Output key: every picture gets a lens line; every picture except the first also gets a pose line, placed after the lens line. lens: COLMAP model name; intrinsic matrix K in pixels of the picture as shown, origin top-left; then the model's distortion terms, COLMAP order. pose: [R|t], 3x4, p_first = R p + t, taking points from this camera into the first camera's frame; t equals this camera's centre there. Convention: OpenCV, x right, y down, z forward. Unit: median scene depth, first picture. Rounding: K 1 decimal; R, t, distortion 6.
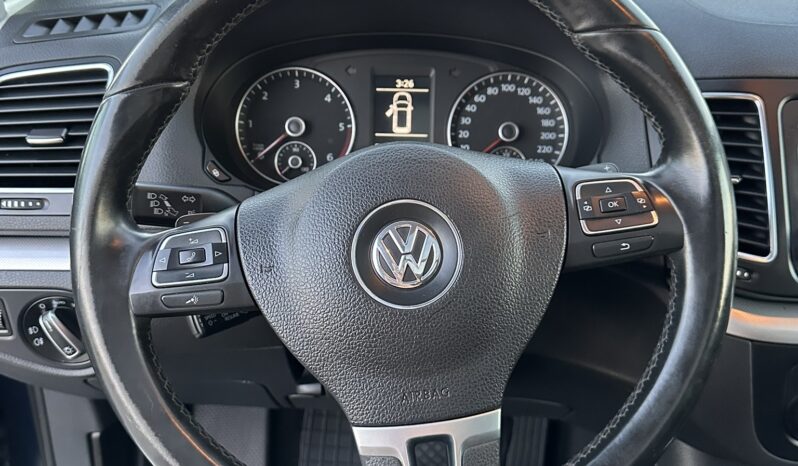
lens RADIAL K [[754.4, 0, 399.0], [0, 754.4, 233.0], [0, 0, 1]] dist [0.191303, -0.442576]
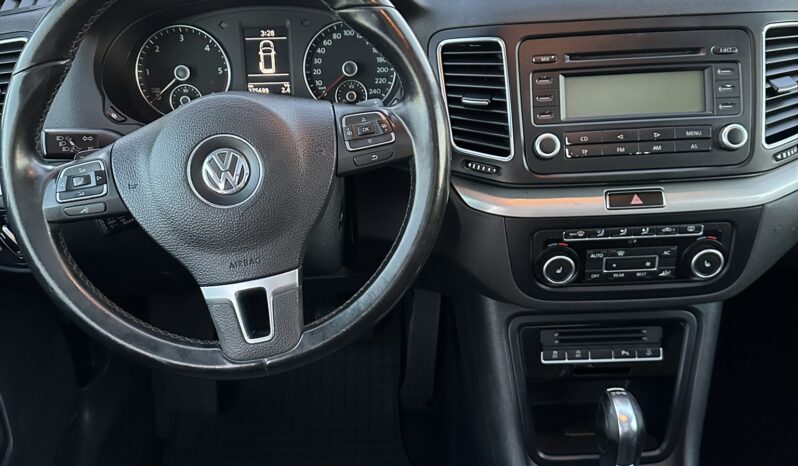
lens RADIAL K [[757.1, 0, 401.6], [0, 757.1, 227.8], [0, 0, 1]] dist [0.192321, -0.452866]
pose [[0.998248, -0.059116, 0.002548, 0.324726], [0.058453, 0.991907, 0.112715, -0.010277], [-0.009190, -0.112368, 0.993624, -0.478207]]
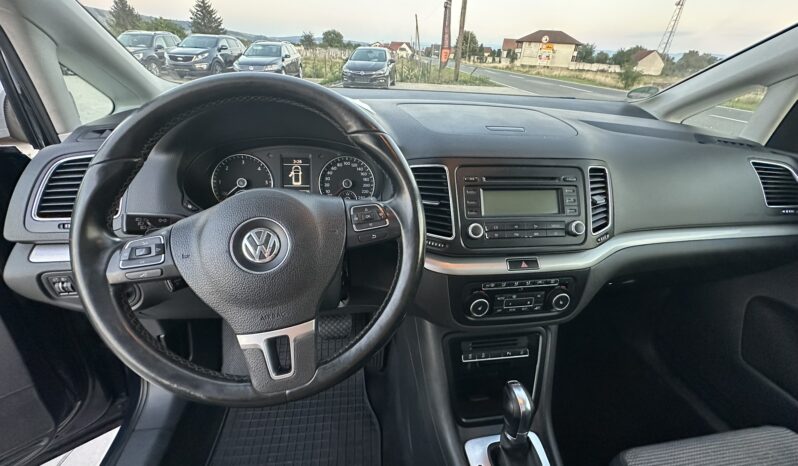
lens RADIAL K [[318.5, 0, 401.9], [0, 318.5, 232.9], [0, 0, 1]] dist [-0.000976, -0.000107]
pose [[0.986066, -0.040771, 0.161282, 0.222692], [0.038801, 0.999129, 0.015342, -0.002099], [-0.161767, -0.008871, 0.986789, 0.126205]]
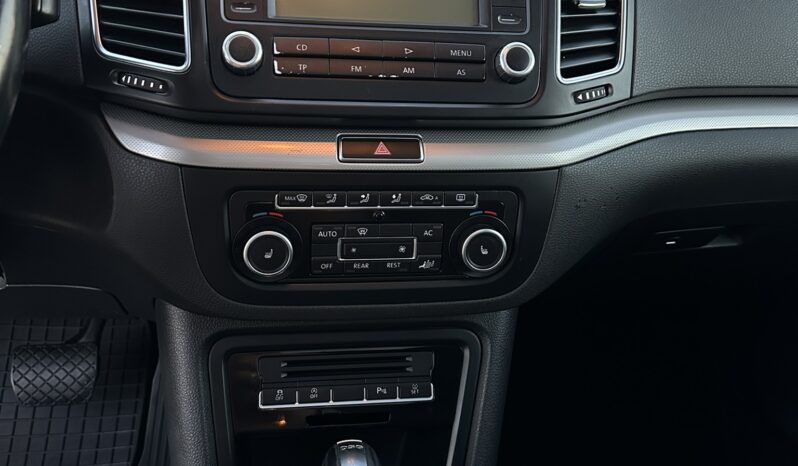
lens RADIAL K [[757.1, 0, 401.6], [0, 757.1, 227.8], [0, 0, 1]] dist [0.192321, -0.452866]
pose [[0.983311, -0.022752, 0.180504, 0.671904], [0.021203, 0.999720, 0.010504, 0.255052], [-0.180693, -0.006502, 0.983518, 0.092362]]
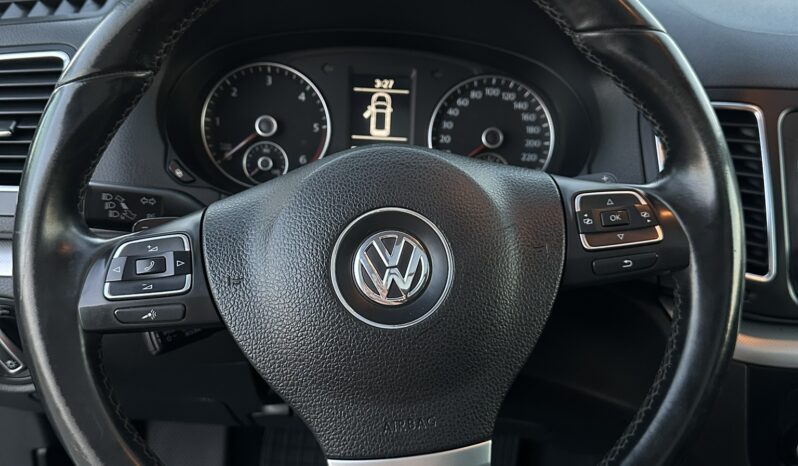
lens RADIAL K [[757.1, 0, 401.6], [0, 757.1, 227.8], [0, 0, 1]] dist [0.192321, -0.452866]
pose [[0.998443, 0.020956, 0.051702, -0.024861], [-0.020210, 0.999685, -0.014899, -0.006046], [-0.051998, 0.013831, 0.998551, 0.084160]]
